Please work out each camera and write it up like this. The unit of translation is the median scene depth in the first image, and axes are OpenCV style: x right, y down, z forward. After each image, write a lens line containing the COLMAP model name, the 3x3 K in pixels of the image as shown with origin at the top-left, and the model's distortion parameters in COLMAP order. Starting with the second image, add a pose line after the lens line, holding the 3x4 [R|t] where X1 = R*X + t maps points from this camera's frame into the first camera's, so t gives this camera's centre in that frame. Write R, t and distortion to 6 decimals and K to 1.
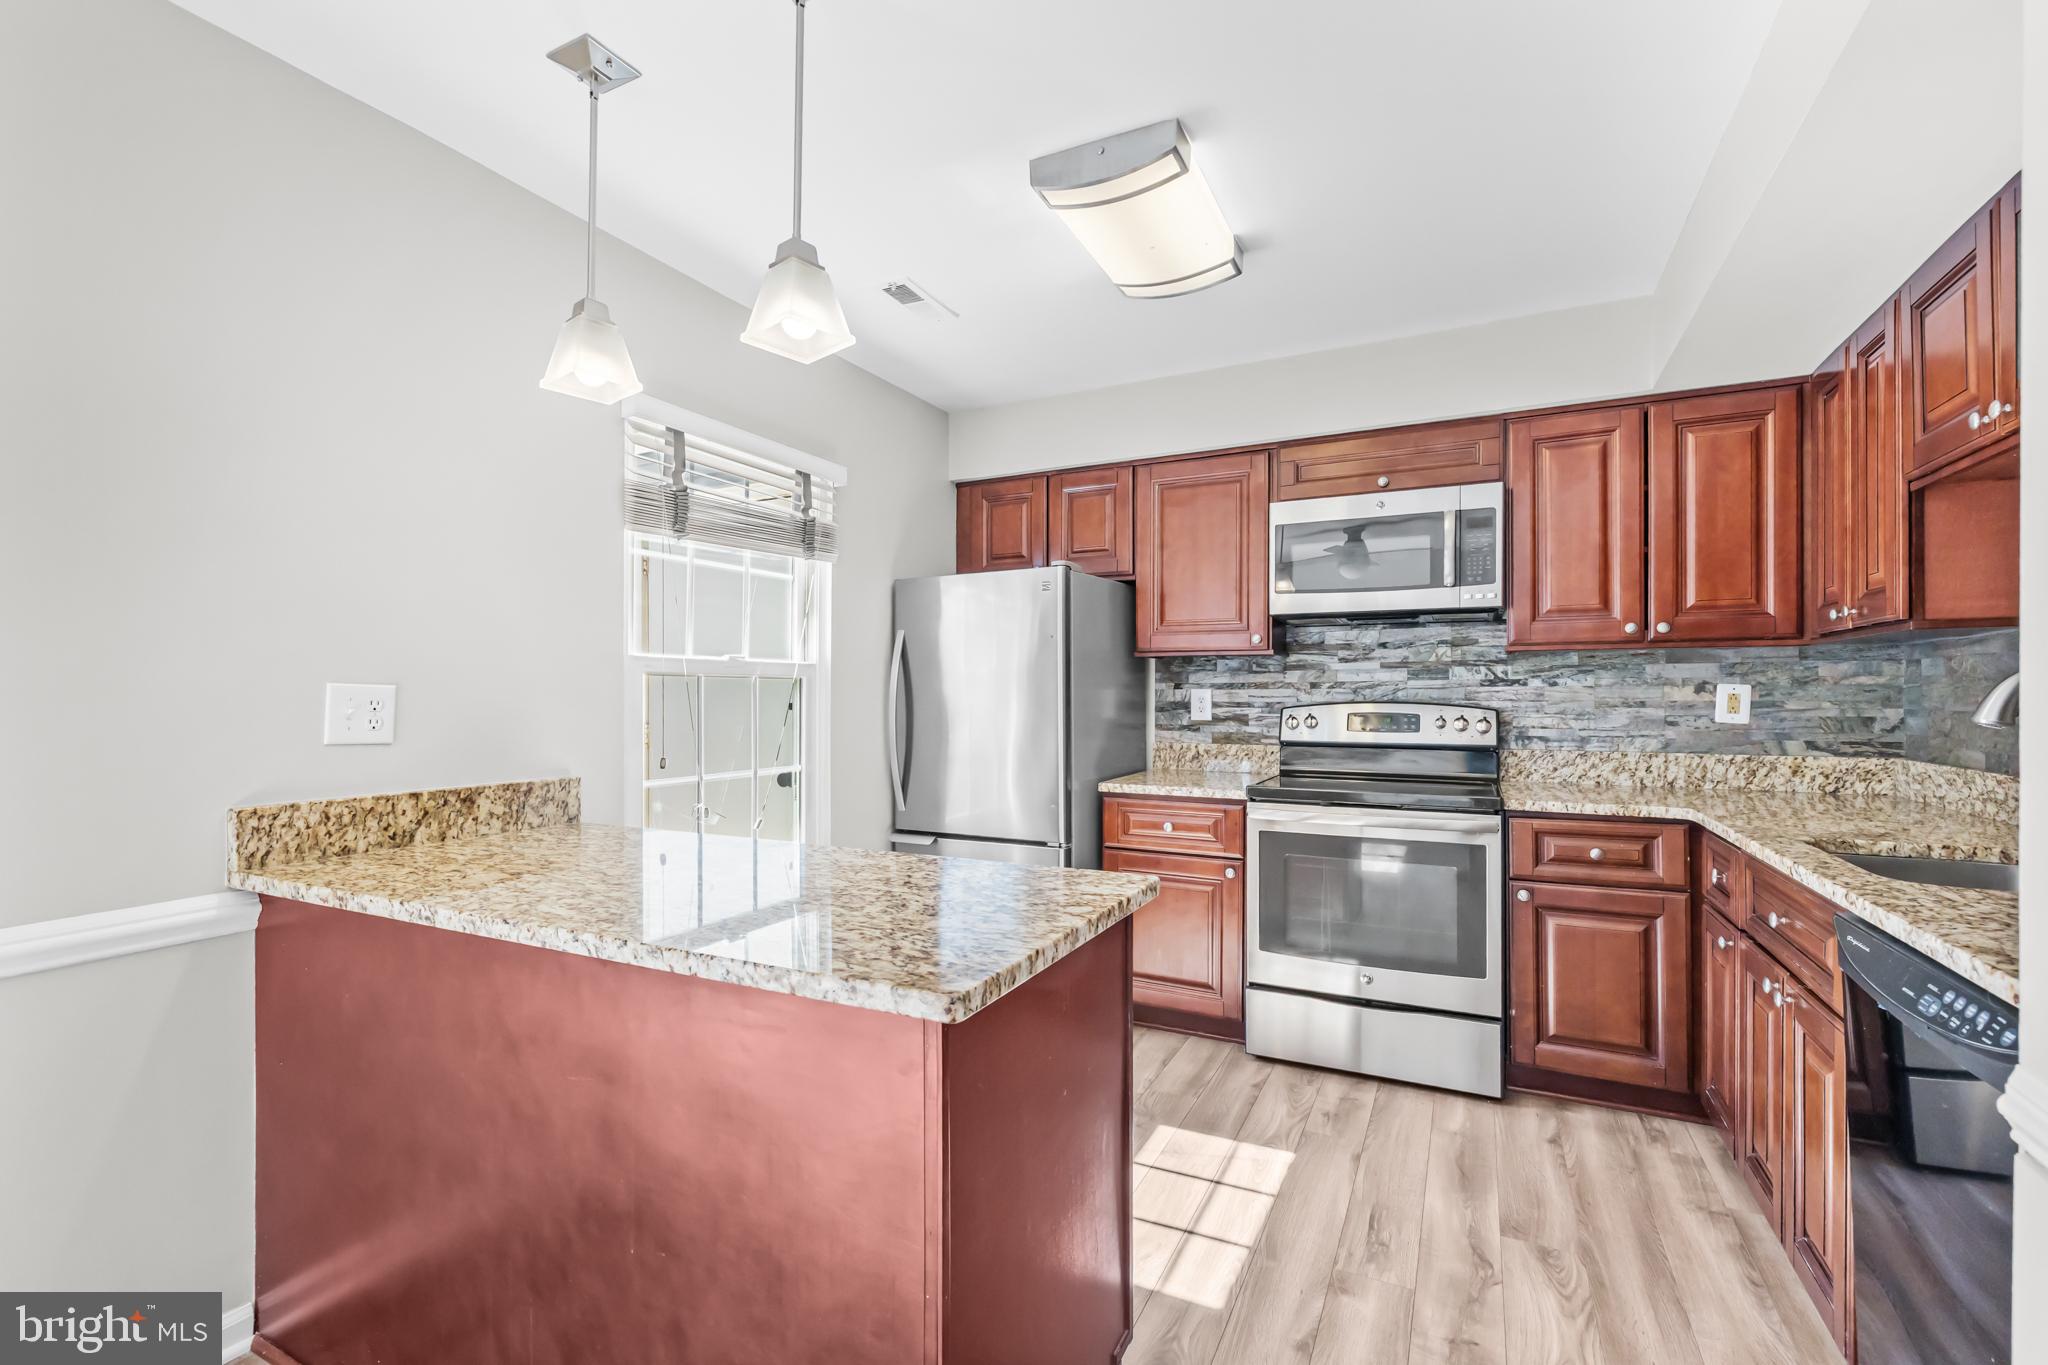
lens RADIAL K [[885.6, 0, 1032.7], [0, 885.6, 690.3], [0, 0, 1]] dist [0.001753, 0.000430]
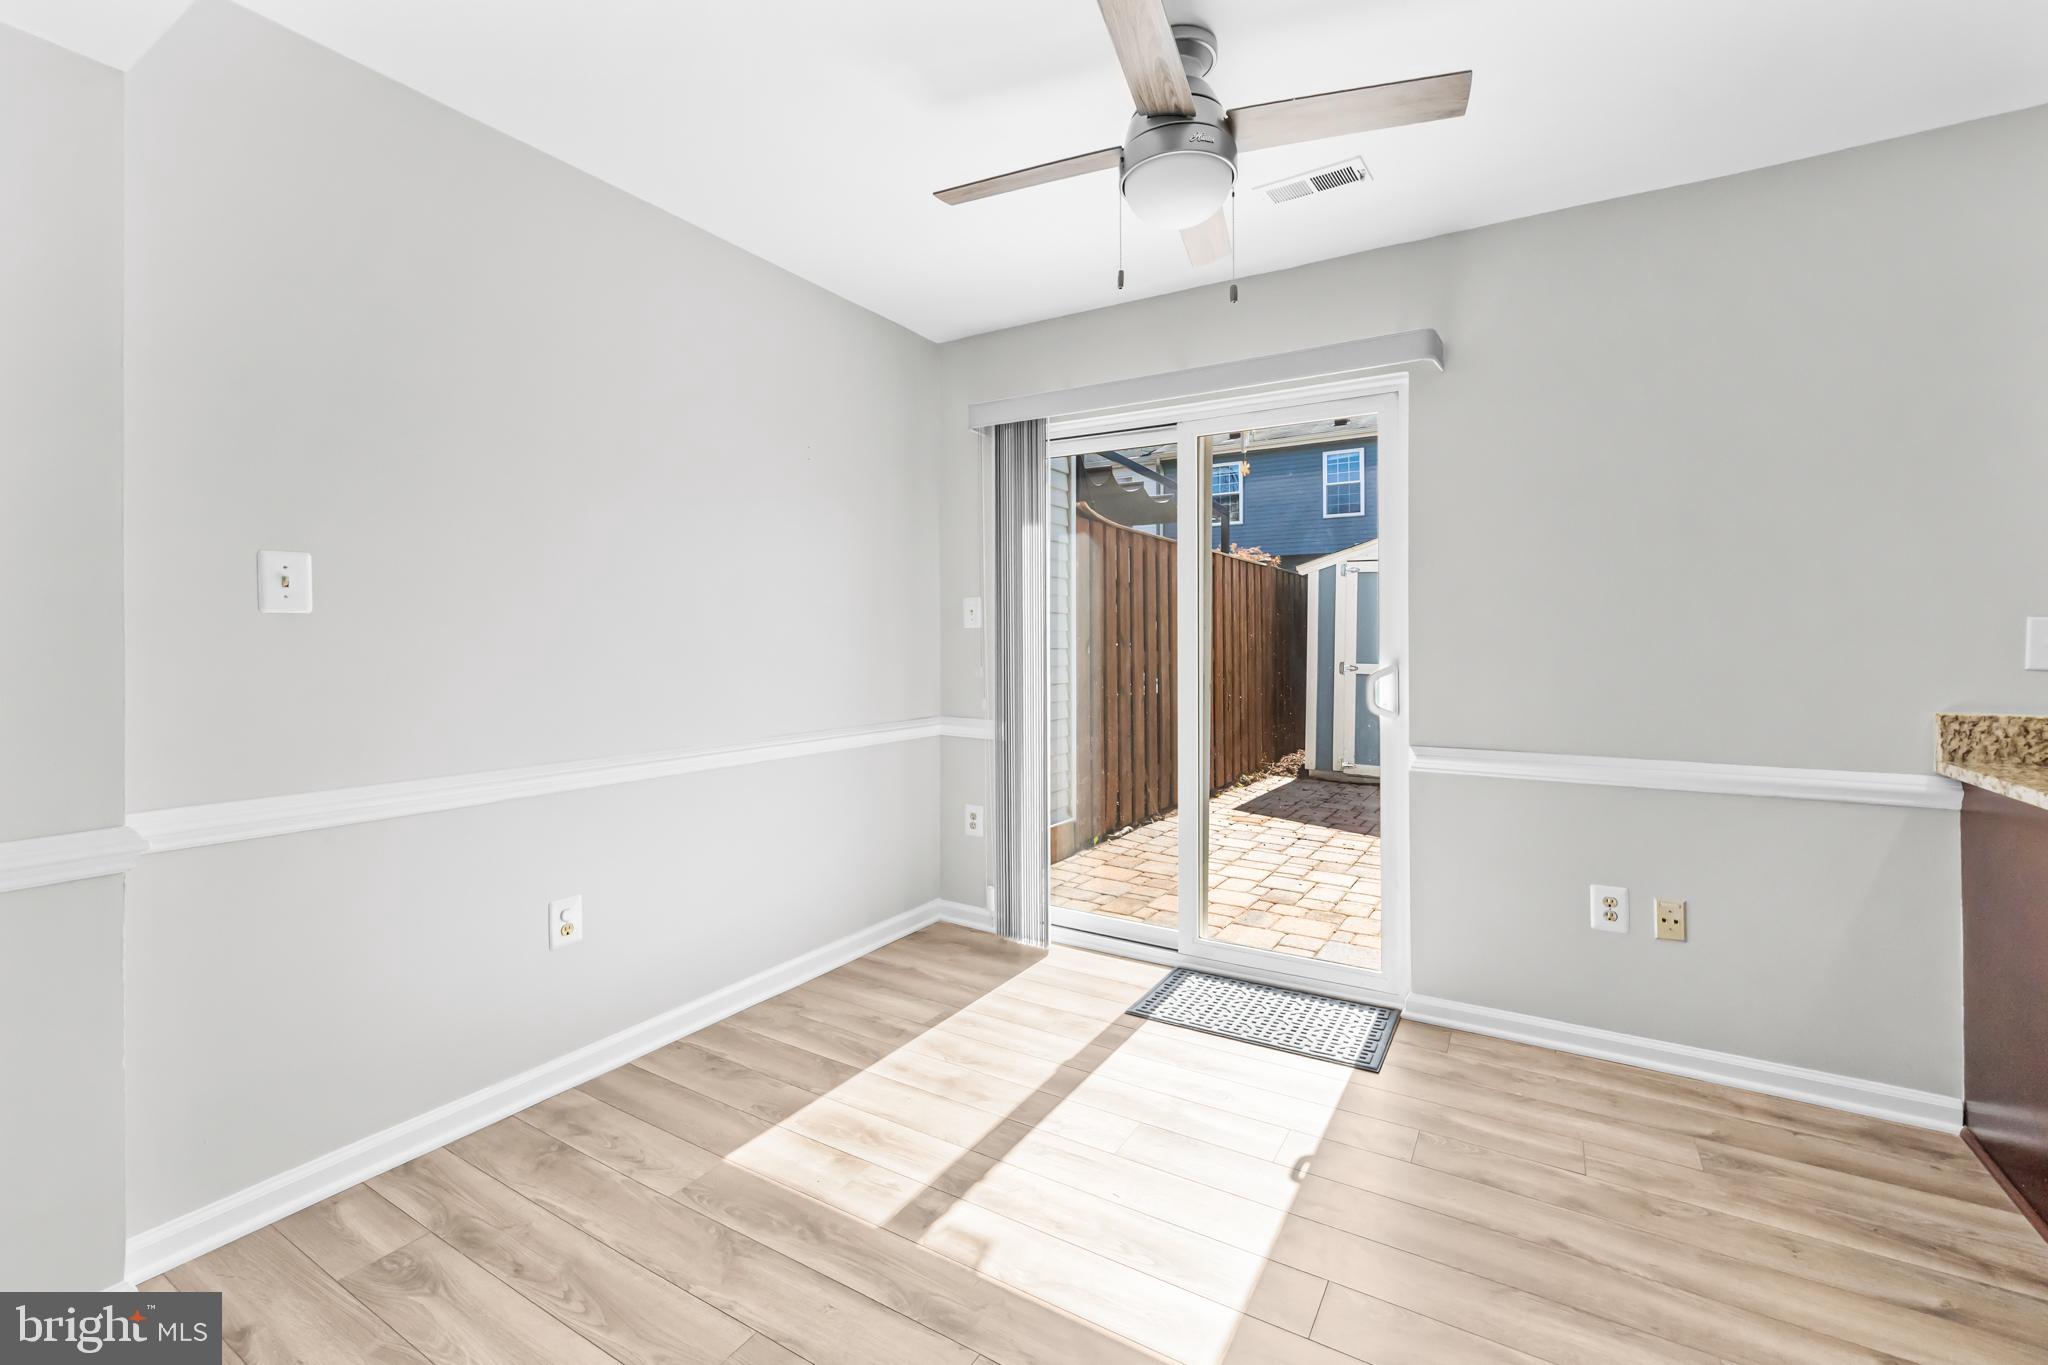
lens RADIAL K [[875.5, 0, 1022.3], [0, 875.5, 632.1], [0, 0, 1]] dist [0.000893, -0.000112]
pose [[-0.082780, -0.011417, -0.996502, 0.309216], [0.002049, 0.999930, -0.011626, 0.014124], [0.996566, -0.003005, -0.082751, -0.153041]]
